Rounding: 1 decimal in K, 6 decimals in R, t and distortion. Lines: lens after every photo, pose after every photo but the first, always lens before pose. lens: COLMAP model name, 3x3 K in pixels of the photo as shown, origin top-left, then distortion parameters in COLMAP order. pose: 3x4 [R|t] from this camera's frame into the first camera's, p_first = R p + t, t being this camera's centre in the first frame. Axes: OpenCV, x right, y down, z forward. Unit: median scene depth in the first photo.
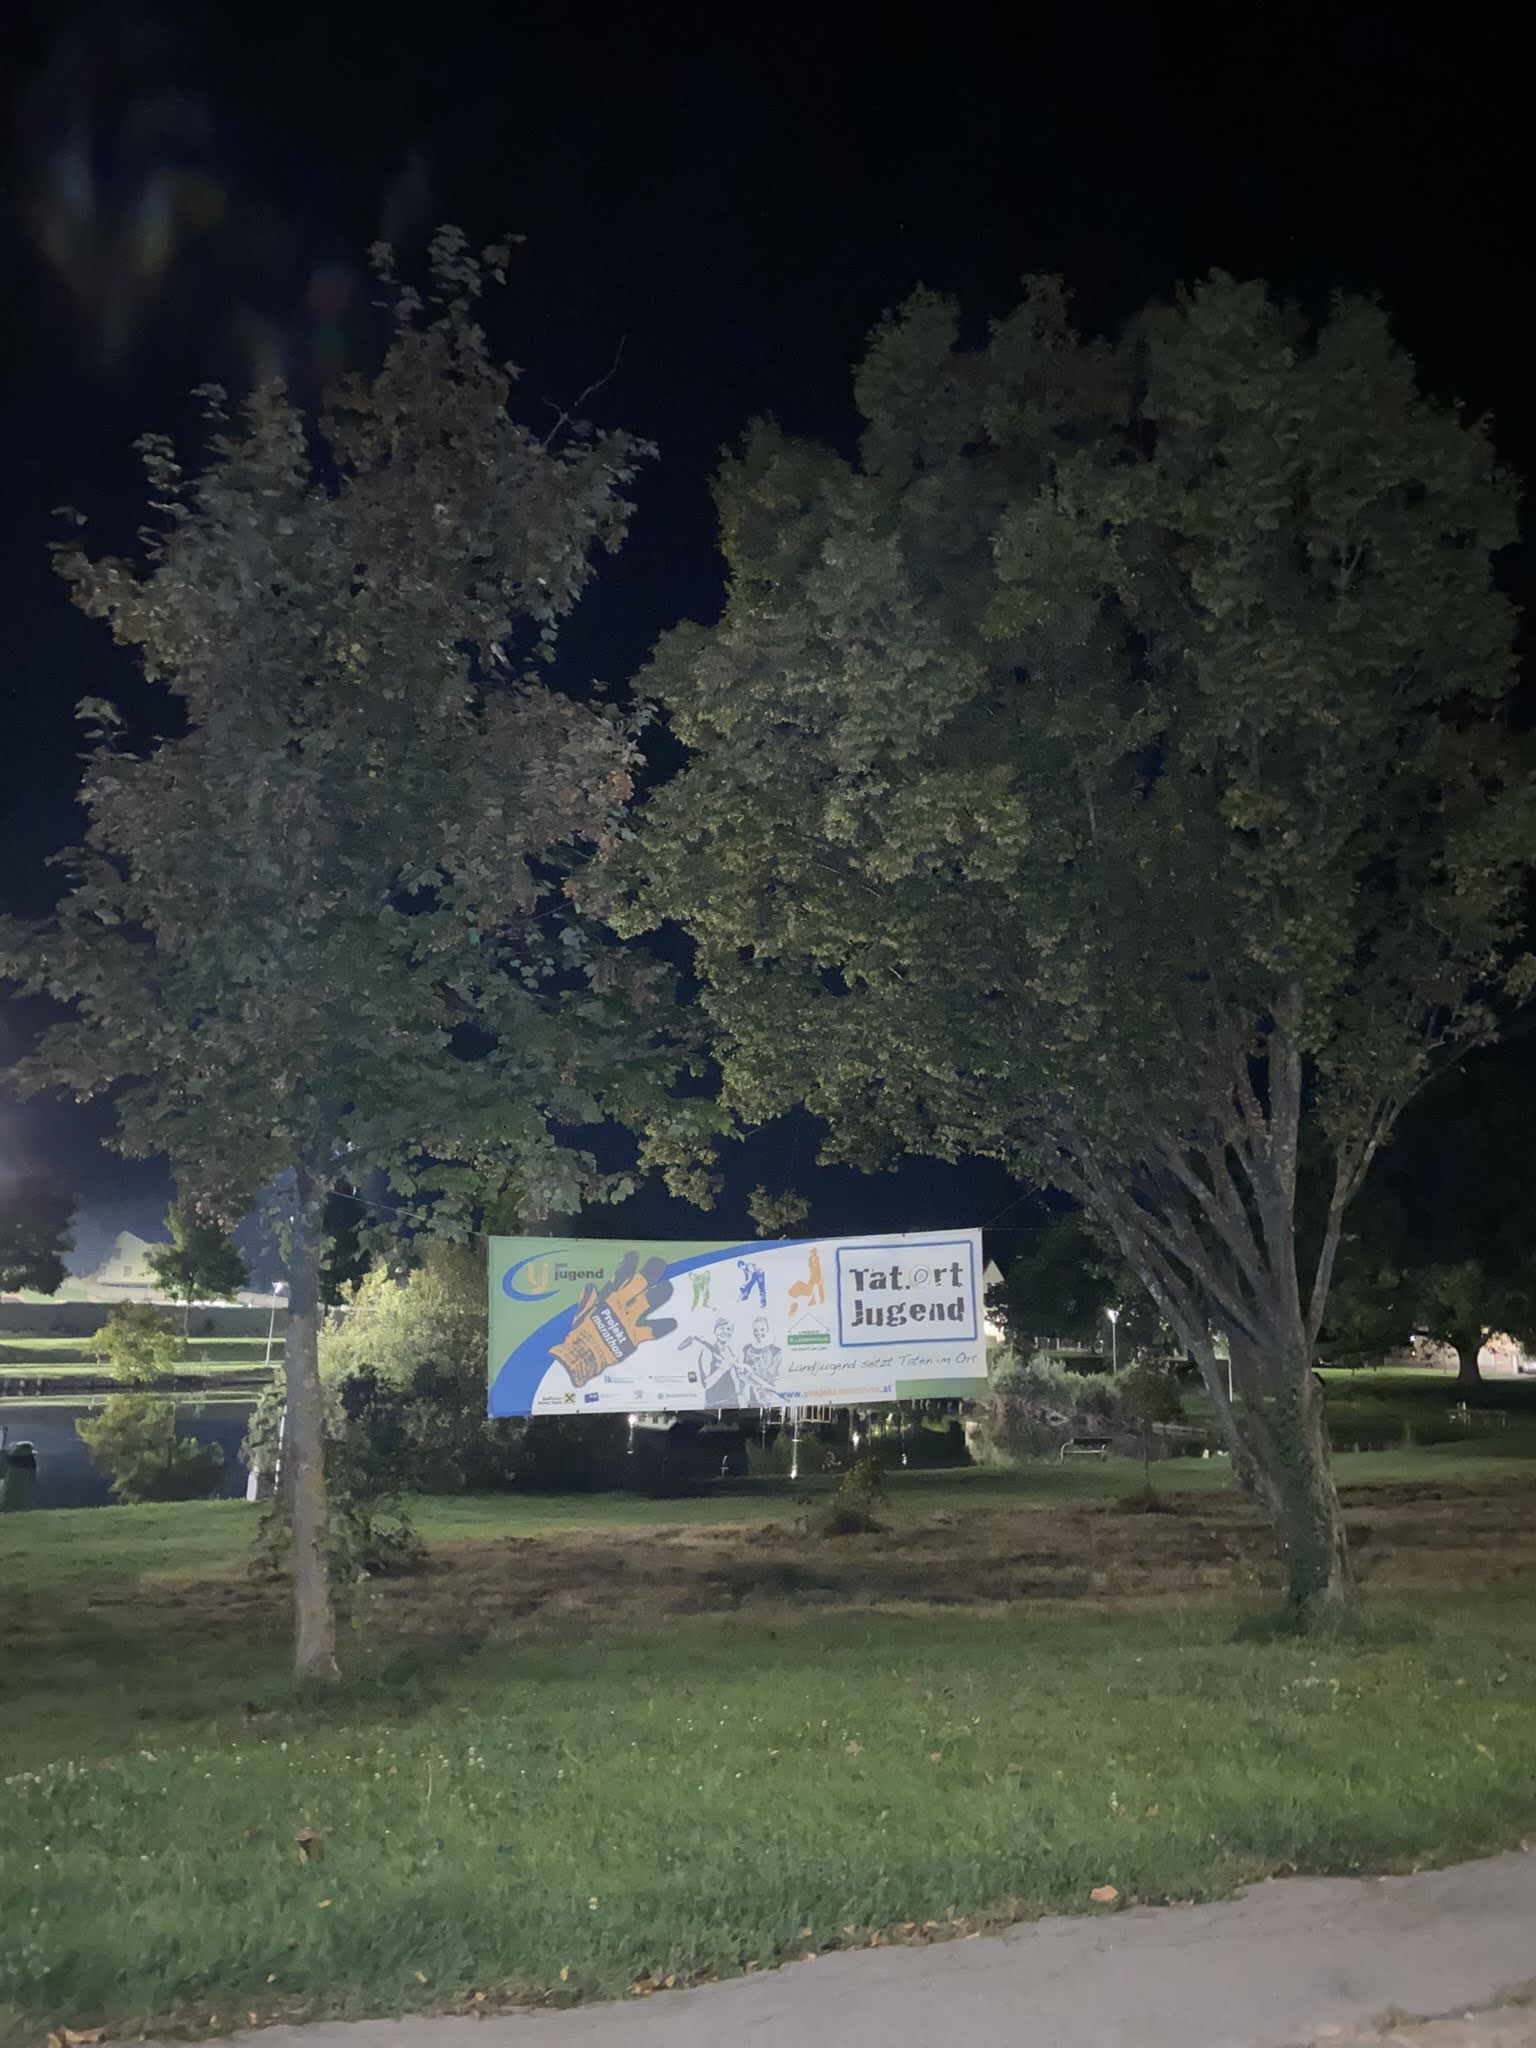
lens RADIAL K [[1516.6, 0, 757.5], [0, 1516.6, 995.4], [0, 0, 1]] dist [0.101430, -0.063896]
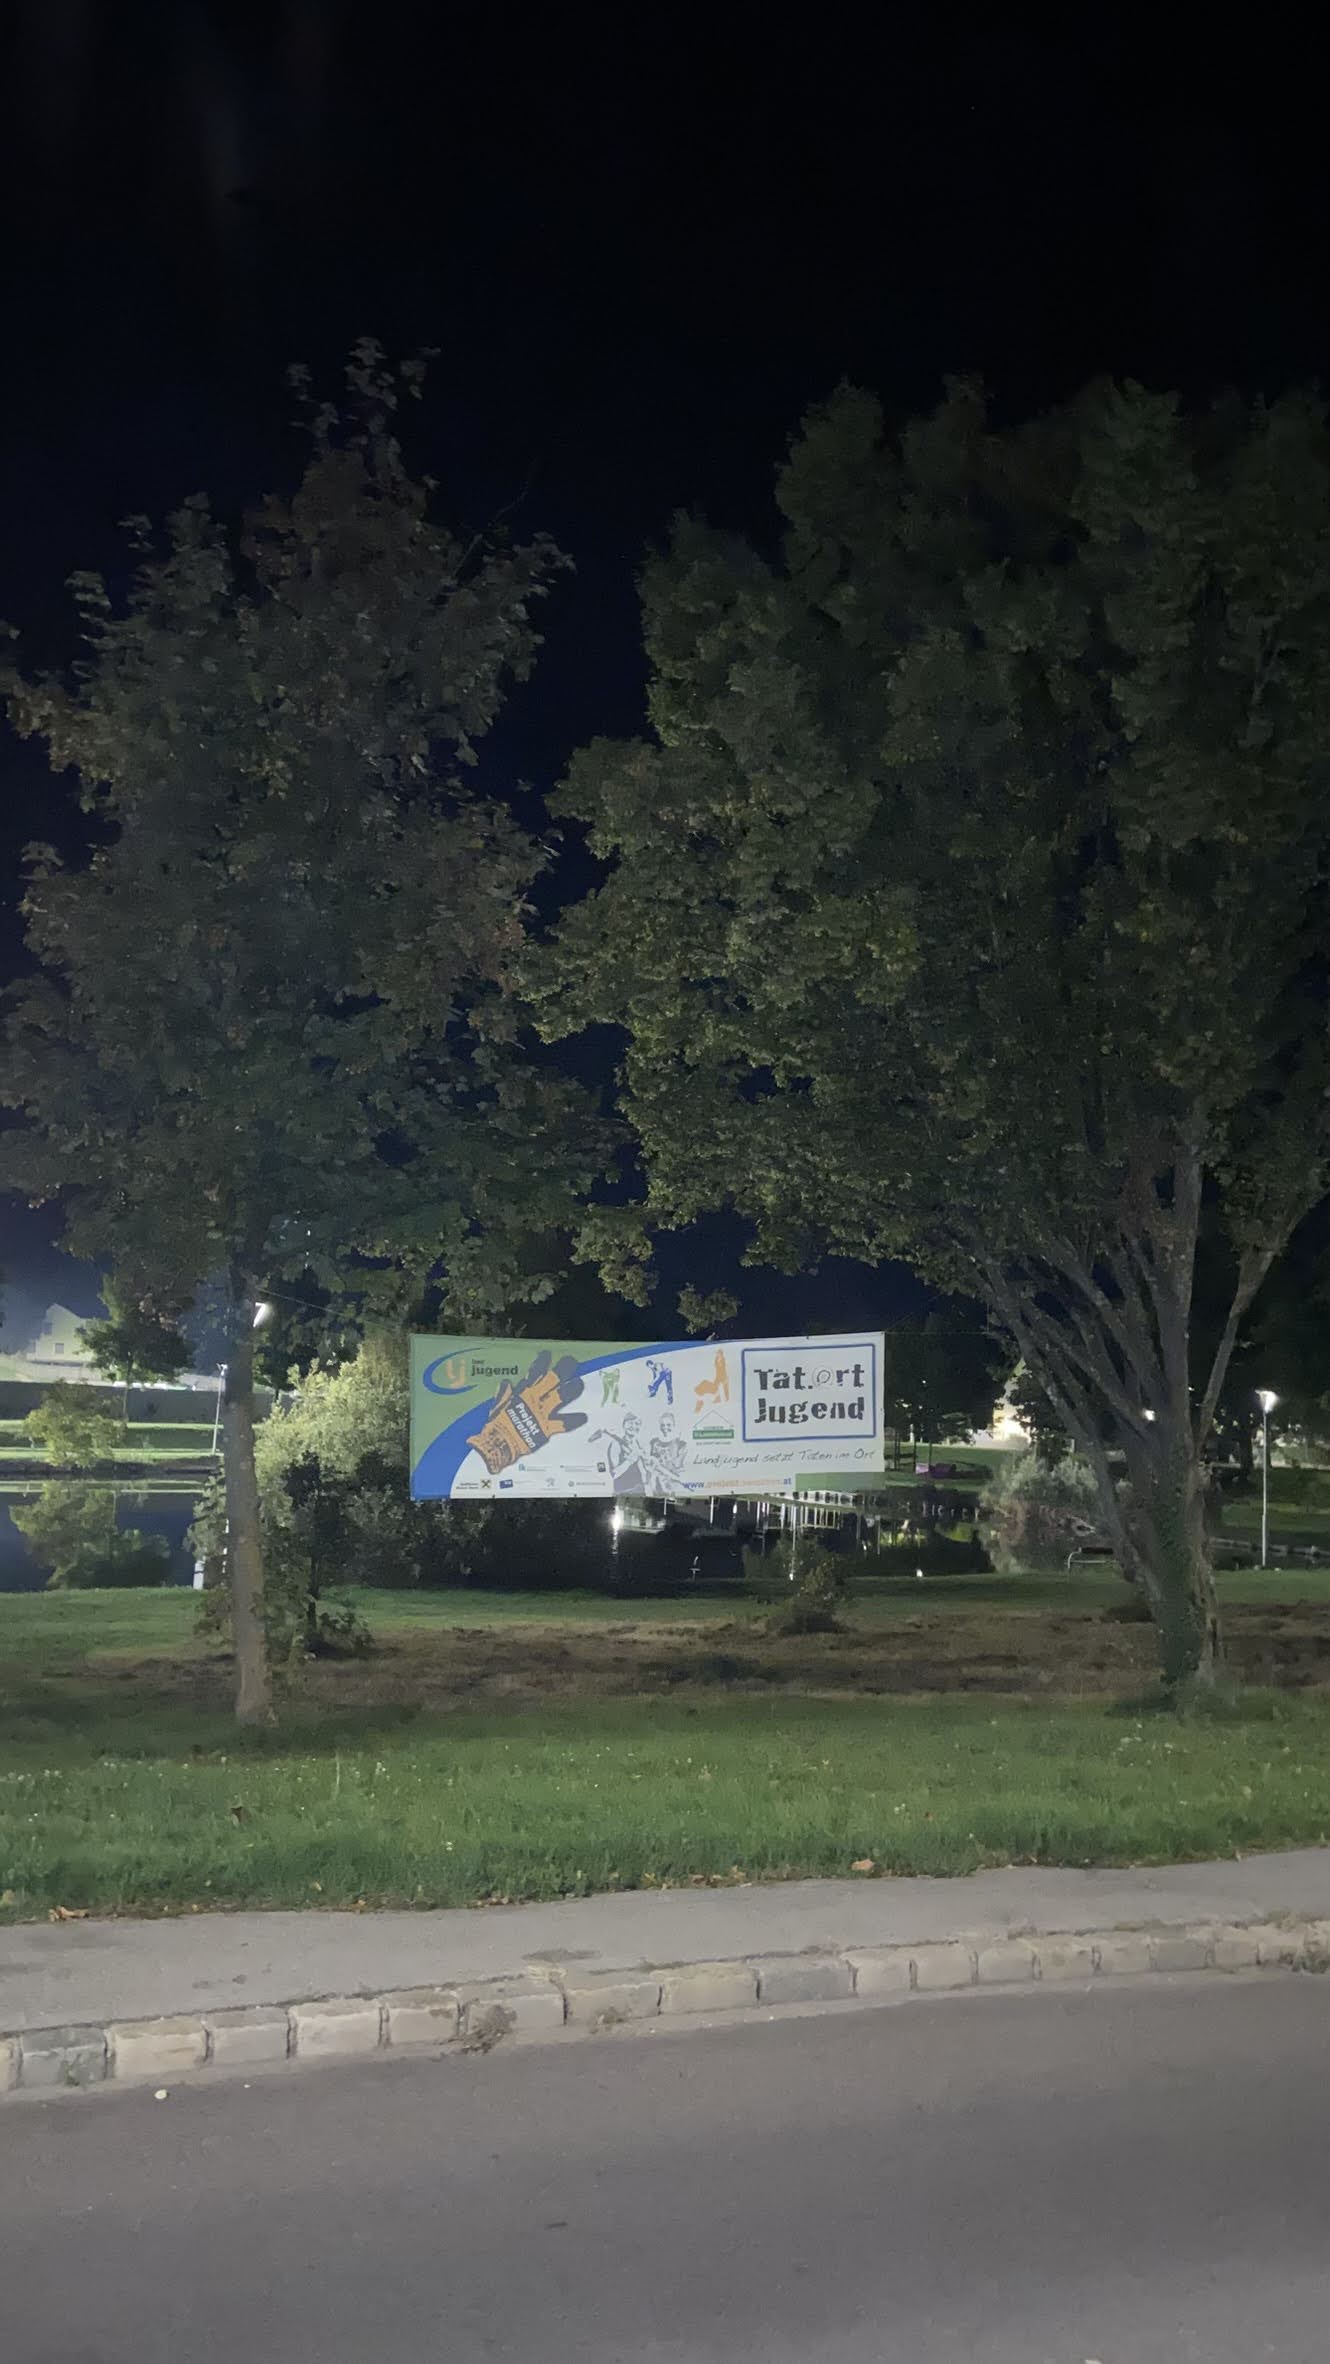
lens RADIAL K [[1757.2, 0, 689.8], [0, 1757.2, 1186.7], [0, 0, 1]] dist [0.091759, -0.002693]
pose [[0.998998, 0.010641, -0.043468, 0.051605], [-0.007074, 0.996655, 0.081419, -0.033306], [0.044189, -0.081030, 0.995732, -0.150128]]
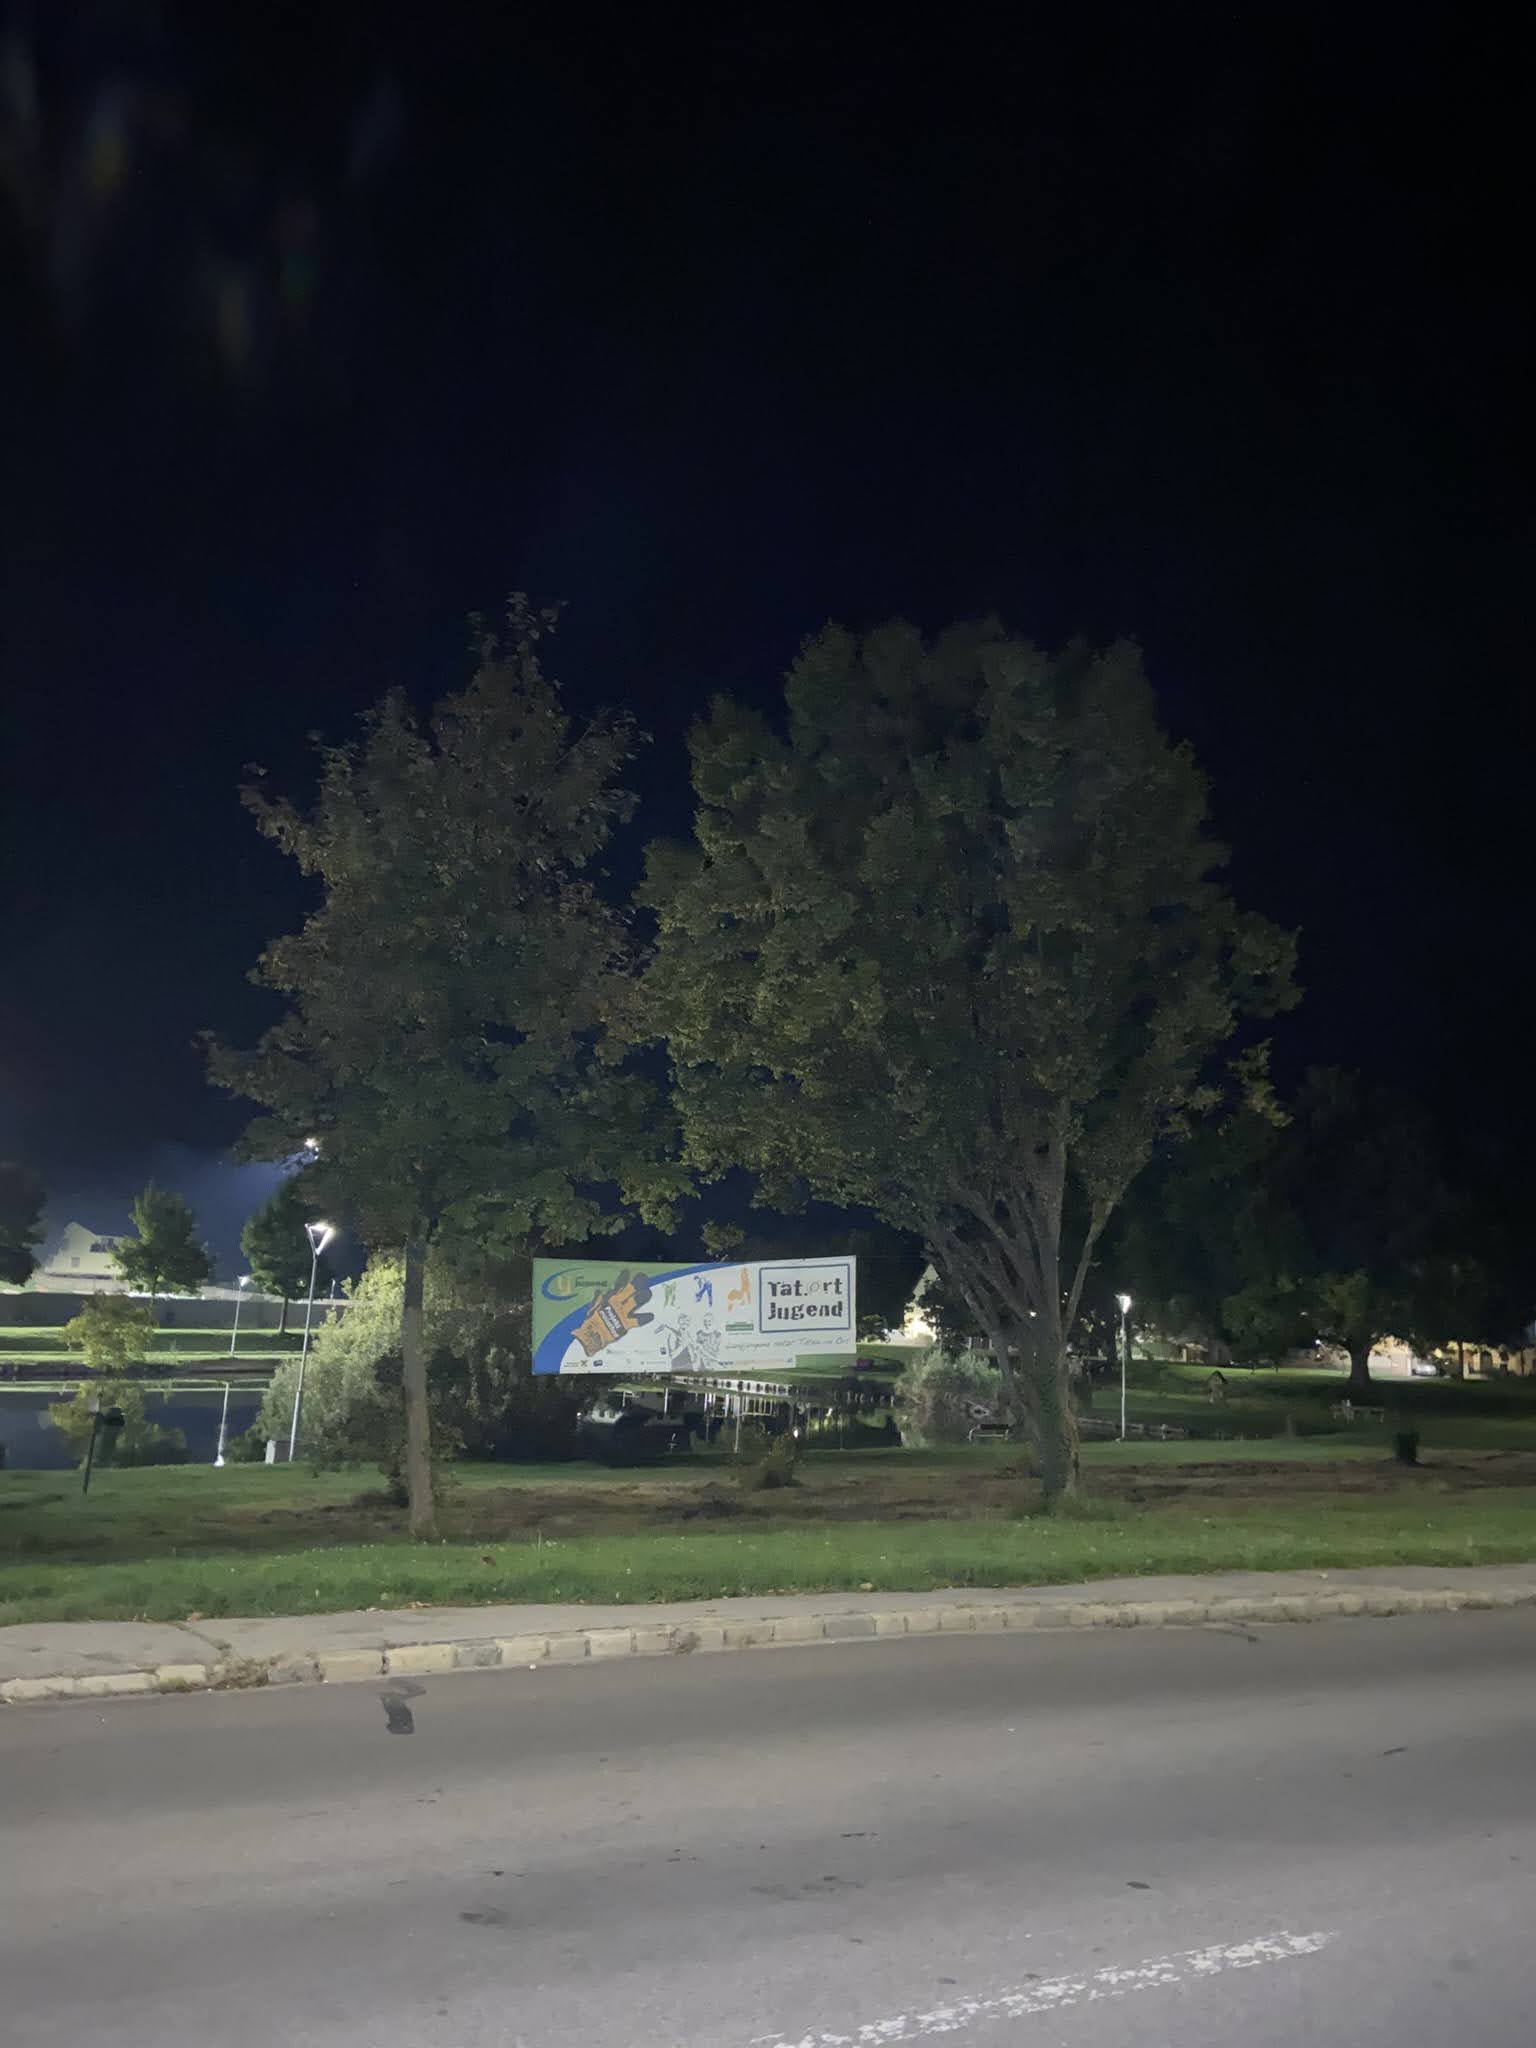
lens RADIAL K [[1516.6, 0, 776.6], [0, 1516.6, 1019.8], [0, 0, 1]] dist [0.101430, -0.063896]
pose [[0.998824, 0.021343, 0.043537, -0.001775], [-0.022041, 0.999635, 0.015611, -0.081382], [-0.043188, -0.016552, 0.998930, -0.394556]]
